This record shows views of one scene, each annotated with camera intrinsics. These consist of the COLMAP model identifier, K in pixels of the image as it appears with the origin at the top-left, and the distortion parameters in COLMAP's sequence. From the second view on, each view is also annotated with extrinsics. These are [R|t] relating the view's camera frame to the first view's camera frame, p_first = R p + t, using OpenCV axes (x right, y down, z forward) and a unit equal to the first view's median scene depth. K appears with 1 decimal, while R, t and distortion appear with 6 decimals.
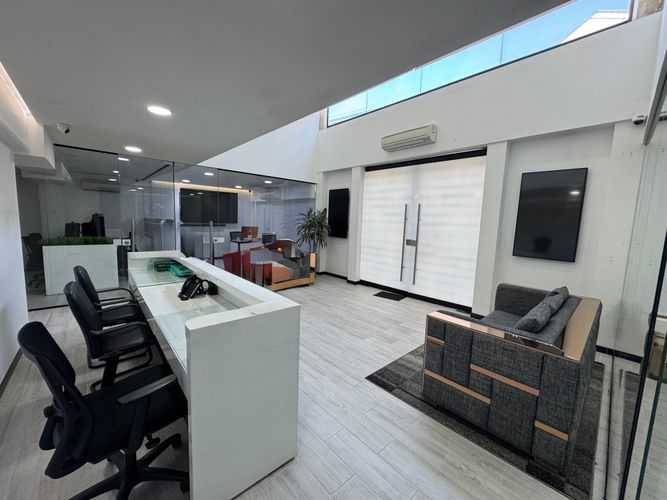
lens RADIAL K [[266.2, 0, 334.0], [0, 266.2, 246.5], [0, 0, 1]] dist [-0.002553, 0.000338]
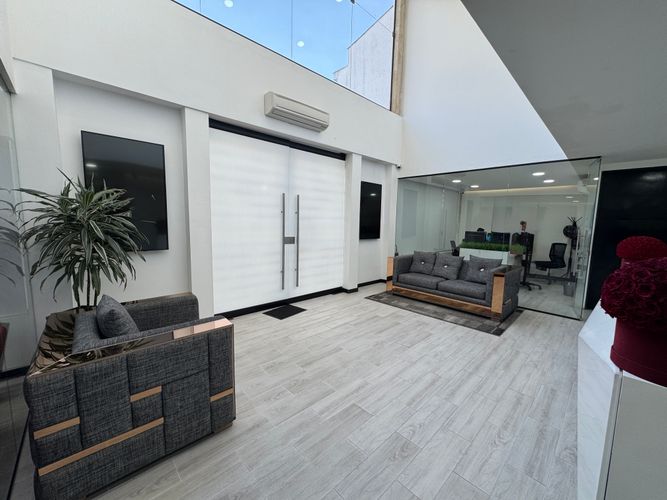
lens RADIAL K [[266.2, 0, 333.7], [0, 266.2, 247.3], [0, 0, 1]] dist [-0.002553, 0.000338]
pose [[-0.016465, -0.139212, 0.990126, -0.595131], [0.077604, 0.987095, 0.140076, -0.108137], [-0.996848, 0.079144, -0.005449, 0.941891]]
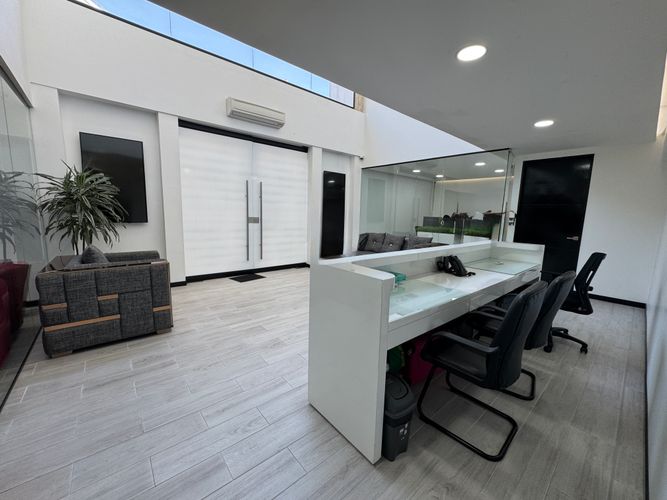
lens RADIAL K [[266.2, 0, 332.1], [0, 266.2, 247.6], [0, 0, 1]] dist [-0.002553, 0.000338]
pose [[0.036574, -0.166189, 0.985415, -0.773894], [0.073295, 0.983865, 0.163207, -0.059339], [-0.996639, 0.066256, 0.048165, 0.718681]]
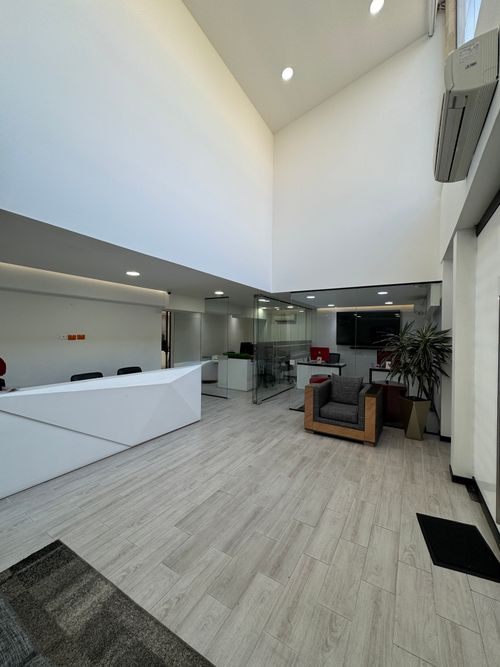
lens RADIAL K [[266.2, 0, 252.9], [0, 266.2, 334.3], [0, 0, 1]] dist [-0.002553, 0.000338]
pose [[0.291274, -0.030997, -0.956137, 0.547430], [-0.099225, 0.993105, -0.062423, -0.060611], [0.951480, 0.113055, 0.286190, 0.652330]]
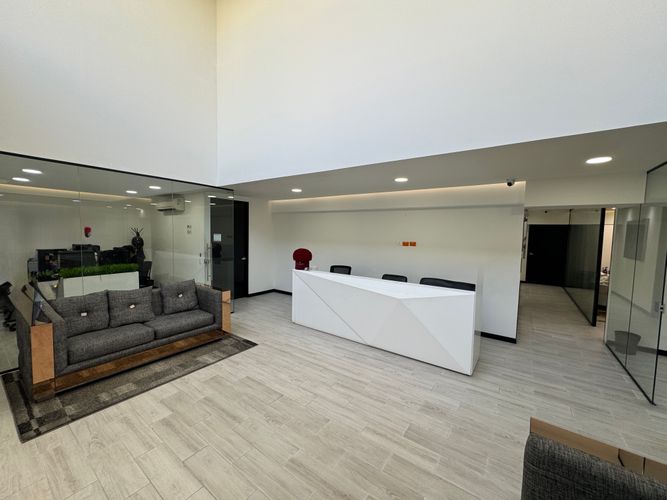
lens RADIAL K [[266.2, 0, 332.9], [0, 266.2, 250.5], [0, 0, 1]] dist [-0.002553, 0.000338]
pose [[-0.977010, -0.044996, -0.208390, 0.022632], [-0.078899, 0.984385, 0.157356, -0.161603], [0.198056, 0.170180, -0.965304, 1.281297]]
